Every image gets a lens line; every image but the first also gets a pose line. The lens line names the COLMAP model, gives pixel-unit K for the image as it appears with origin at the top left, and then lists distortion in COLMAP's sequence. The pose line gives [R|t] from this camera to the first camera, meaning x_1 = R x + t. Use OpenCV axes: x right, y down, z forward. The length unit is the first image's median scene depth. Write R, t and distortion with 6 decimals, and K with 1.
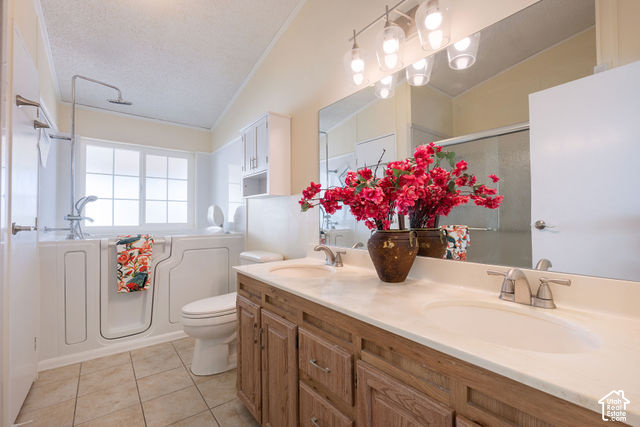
lens RADIAL K [[280.6, 0, 317.8], [0, 280.6, 215.1], [0, 0, 1]] dist [-0.011597, 0.000156]
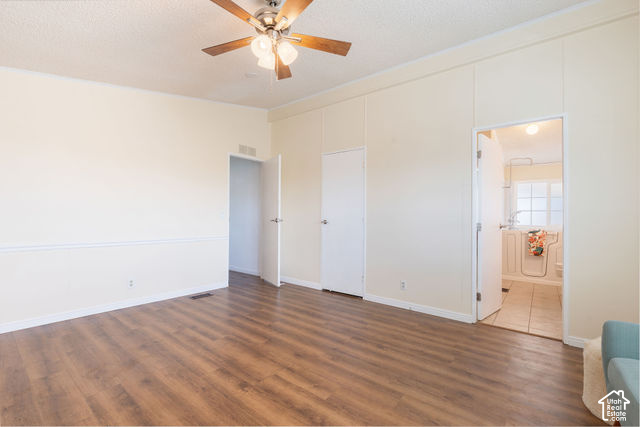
lens RADIAL K [[280.6, 0, 318.3], [0, 280.6, 214.0], [0, 0, 1]] dist [-0.011597, 0.000156]
pose [[0.245377, -0.004990, -0.969415, 1.116808], [-0.008626, 0.999936, -0.007330, -0.018131], [0.969389, 0.010161, 0.245318, -1.279570]]
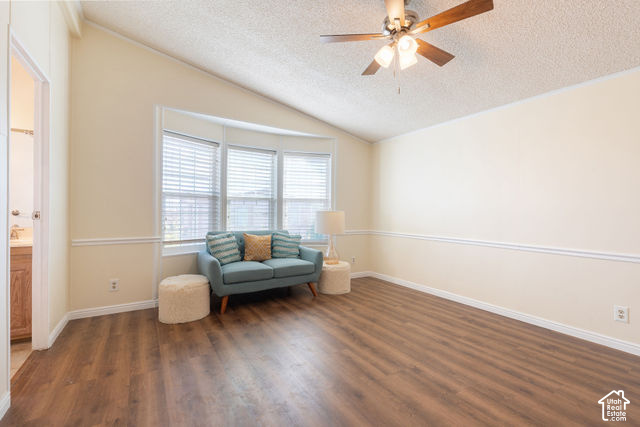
lens RADIAL K [[280.6, 0, 317.0], [0, 280.6, 213.4], [0, 0, 1]] dist [-0.011597, 0.000156]
pose [[0.096149, 0.002975, 0.995362, -0.726033], [-0.024875, 0.999690, -0.000585, -0.004685], [-0.995056, -0.024703, 0.096193, -1.035847]]
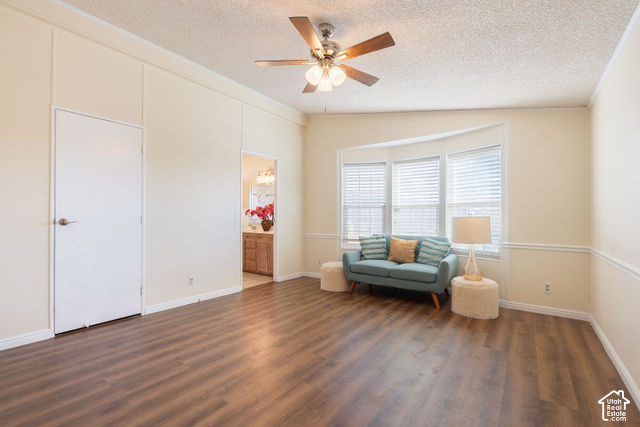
lens RADIAL K [[280.6, 0, 320.8], [0, 280.6, 214.6], [0, 0, 1]] dist [-0.011597, 0.000156]
pose [[0.960800, 0.012009, 0.276981, -0.089005], [-0.011933, 0.999927, -0.001959, -0.020470], [-0.276984, -0.001423, 0.960874, -2.220904]]
